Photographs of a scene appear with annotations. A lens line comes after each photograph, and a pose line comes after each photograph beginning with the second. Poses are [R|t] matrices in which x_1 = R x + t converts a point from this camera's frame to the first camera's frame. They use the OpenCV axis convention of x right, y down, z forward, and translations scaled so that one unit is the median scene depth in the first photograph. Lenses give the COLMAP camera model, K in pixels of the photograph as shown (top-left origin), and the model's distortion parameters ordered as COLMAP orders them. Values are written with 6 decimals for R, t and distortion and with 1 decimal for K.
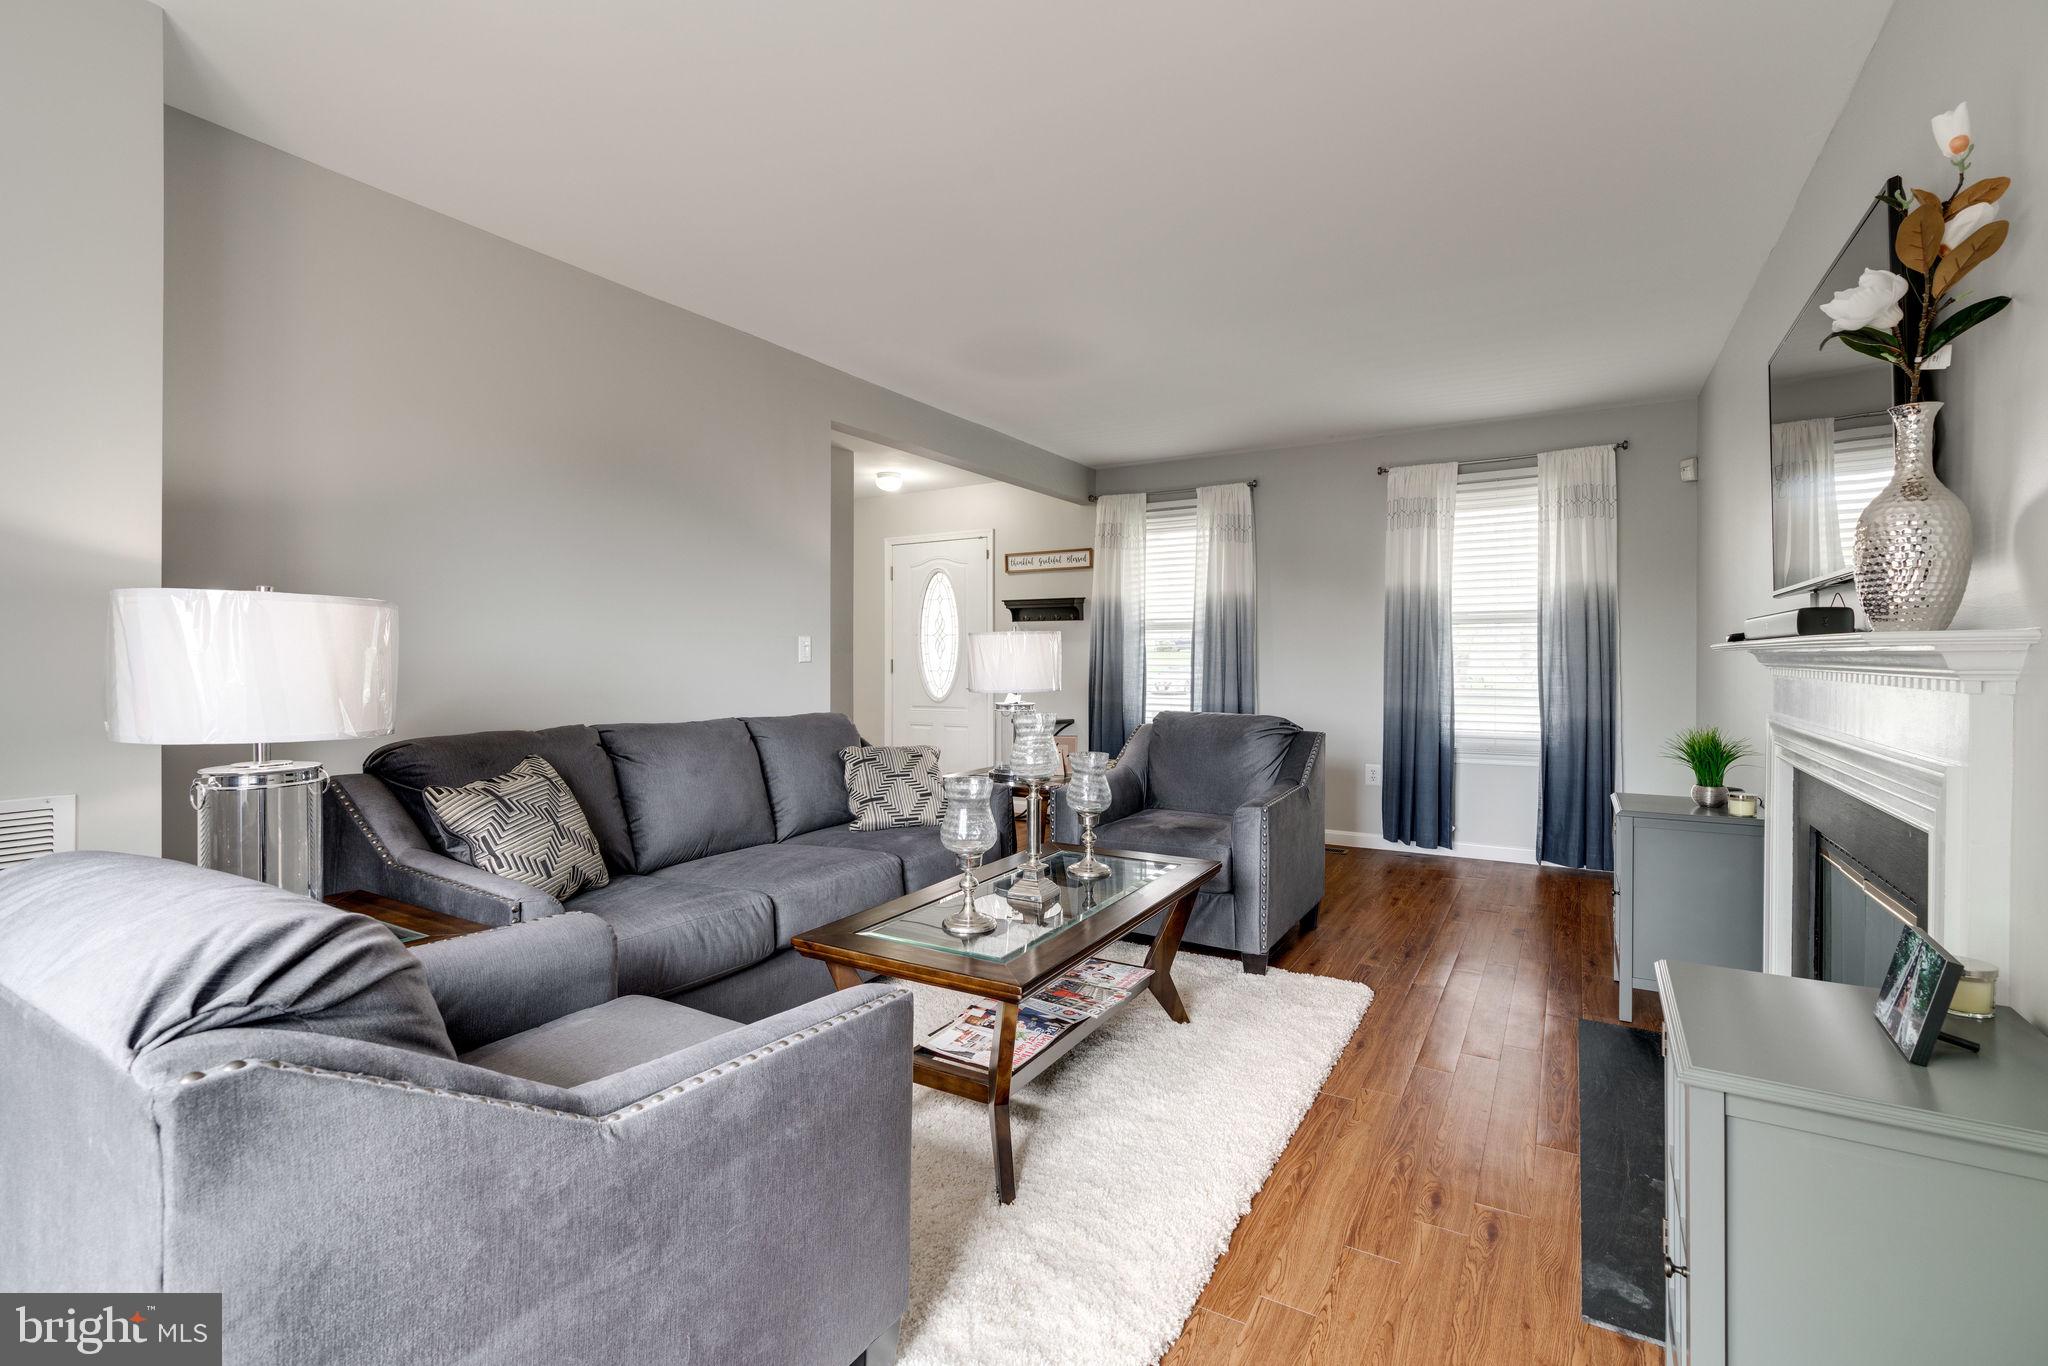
lens RADIAL K [[928.4, 0, 1011.9], [0, 928.4, 665.0], [0, 0, 1]] dist [-0.004108, 0.000188]
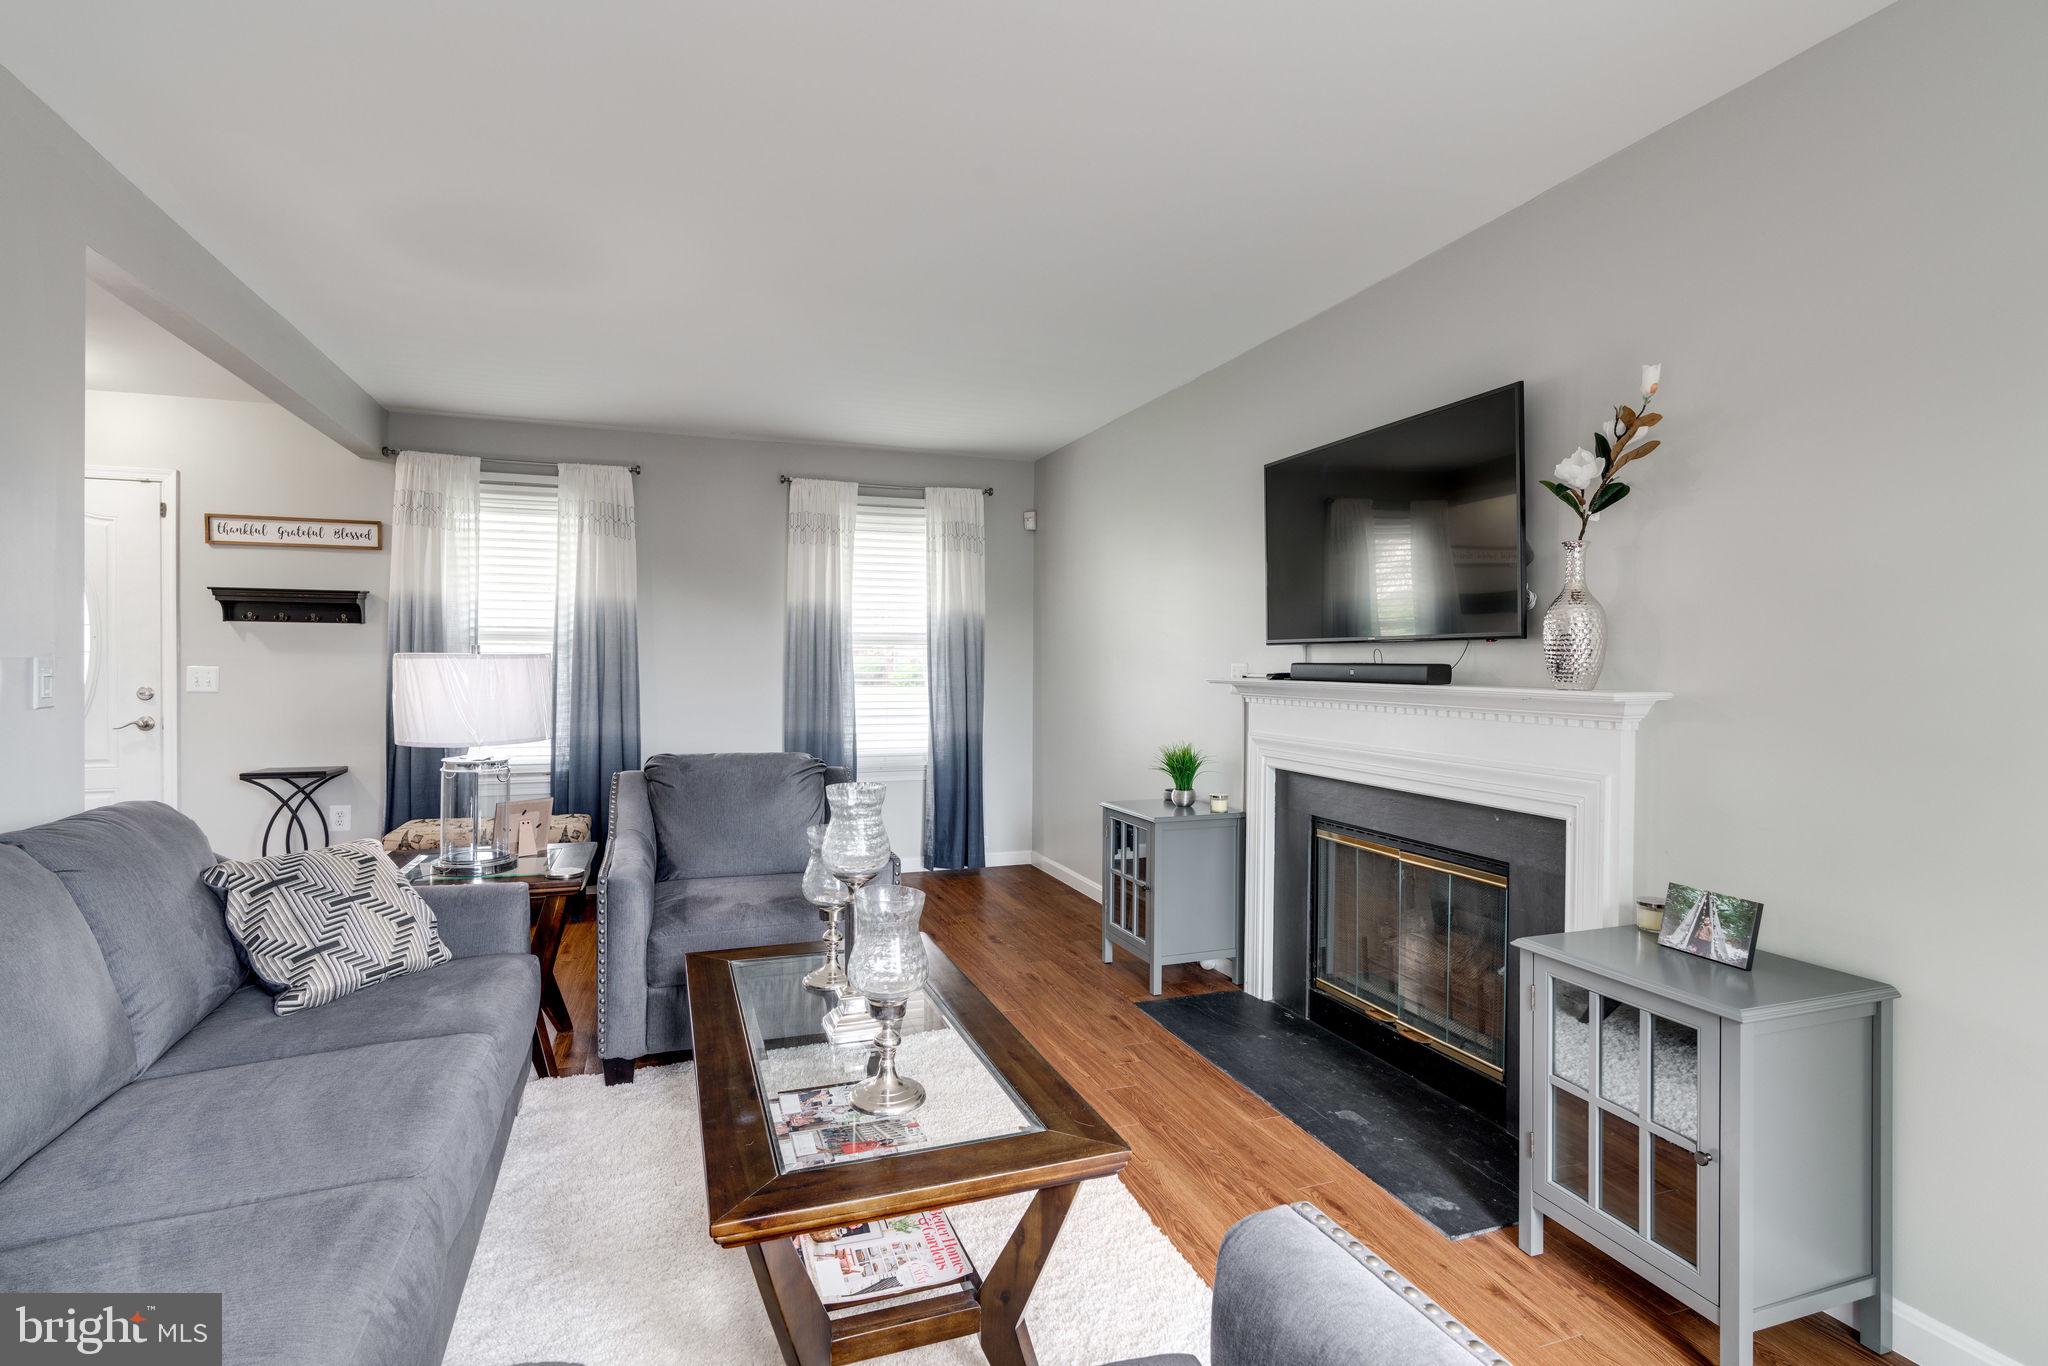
lens RADIAL K [[985.3, 0, 1015.7], [0, 985.3, 670.9], [0, 0, 1]] dist [-0.002607, 0.000290]
pose [[0.628487, -0.003970, 0.777810, -0.241344], [-0.000408, 0.999985, 0.005434, -0.021114], [-0.777820, -0.003733, 0.628476, 0.193347]]
